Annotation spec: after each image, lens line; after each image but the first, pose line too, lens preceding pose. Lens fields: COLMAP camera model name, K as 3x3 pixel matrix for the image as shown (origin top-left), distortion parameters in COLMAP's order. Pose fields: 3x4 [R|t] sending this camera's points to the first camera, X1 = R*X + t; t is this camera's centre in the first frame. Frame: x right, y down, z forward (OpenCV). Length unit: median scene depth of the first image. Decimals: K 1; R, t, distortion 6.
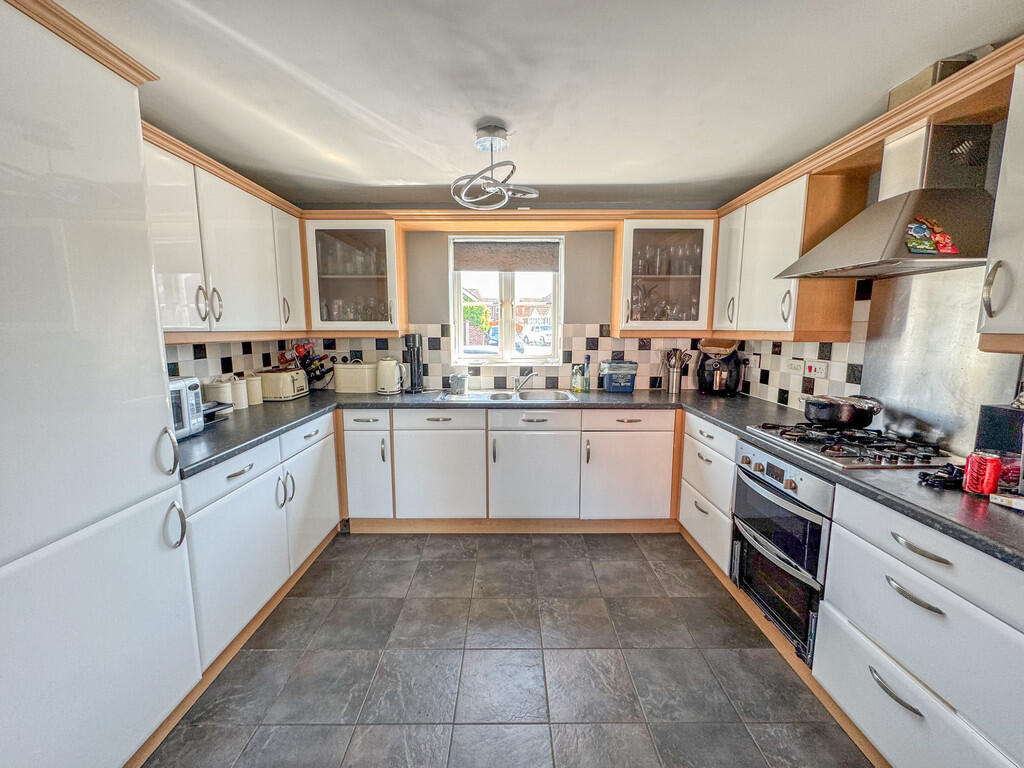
lens RADIAL K [[408.5, 0, 511.9], [0, 408.5, 383.3], [0, 0, 1]] dist [-0.007556, 0.000547]
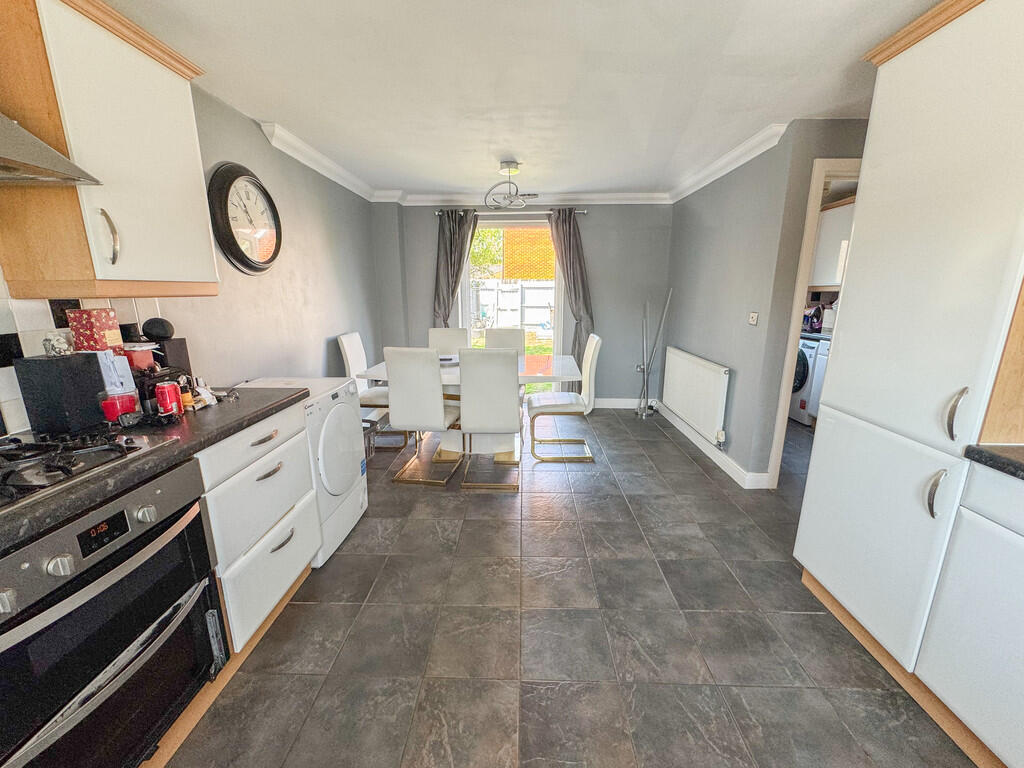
lens RADIAL K [[408.5, 0, 510.5], [0, 408.5, 383.2], [0, 0, 1]] dist [-0.007556, 0.000547]
pose [[-0.999291, -0.005905, 0.037186, 0.050691], [0.007519, 0.936440, 0.350747, -0.114355], [-0.036893, 0.350778, -0.935732, 1.001955]]
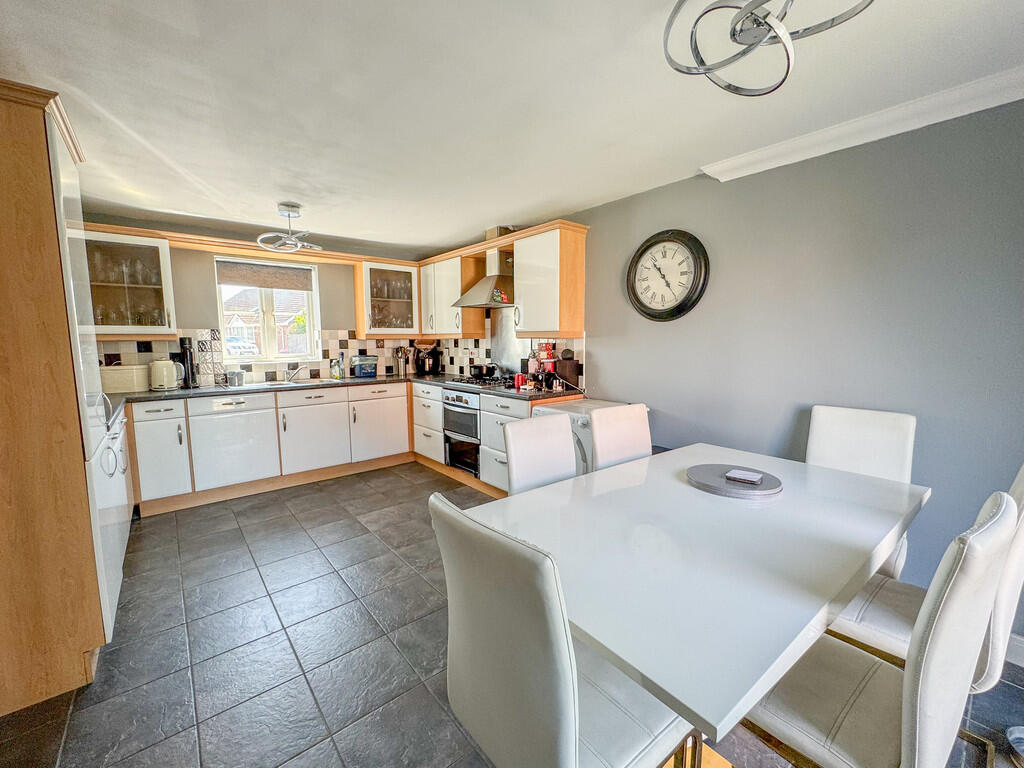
lens RADIAL K [[419.0, 0, 509.8], [0, 419.0, 383.5], [0, 0, 1]] dist [0.000061, 0.000262]
pose [[0.772046, -0.072499, 0.631418, -0.363400], [0.091199, 0.995829, 0.002830, 0.110092], [-0.628989, 0.055400, 0.775438, -0.600479]]
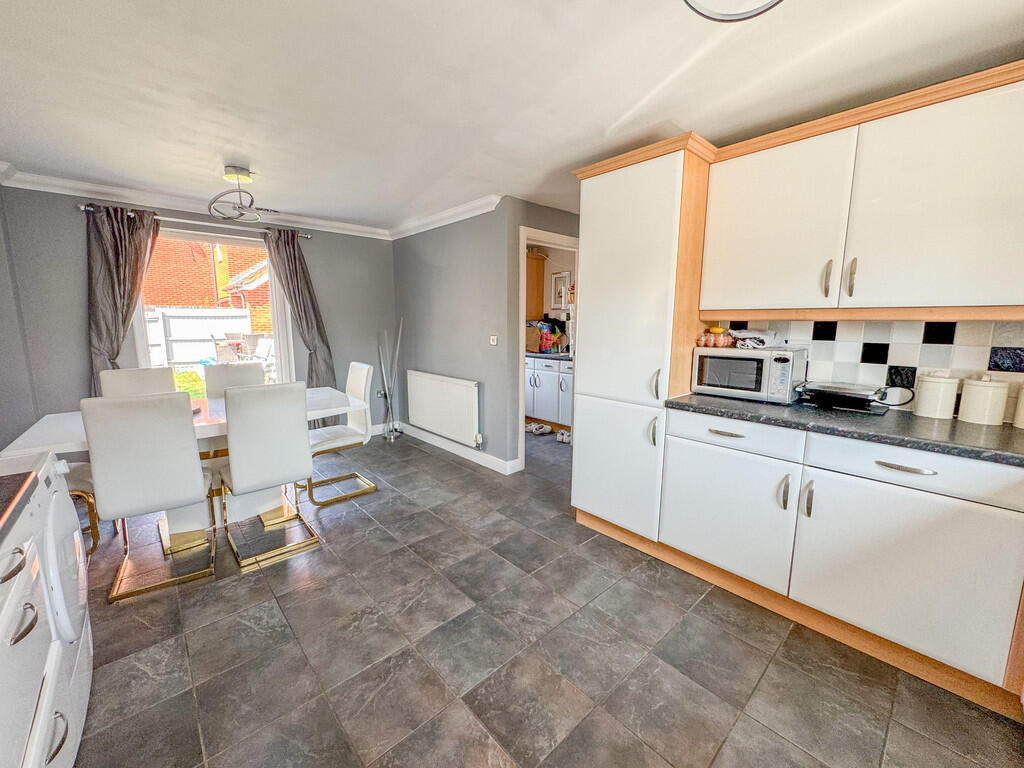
lens RADIAL K [[408.5, 0, 512.6], [0, 408.5, 384.3], [0, 0, 1]] dist [-0.007556, 0.000547]
pose [[-0.742041, 0.101039, -0.662696, 0.346521], [-0.092431, 0.963712, 0.250431, -0.097983], [0.663952, 0.247084, -0.705774, 0.955080]]
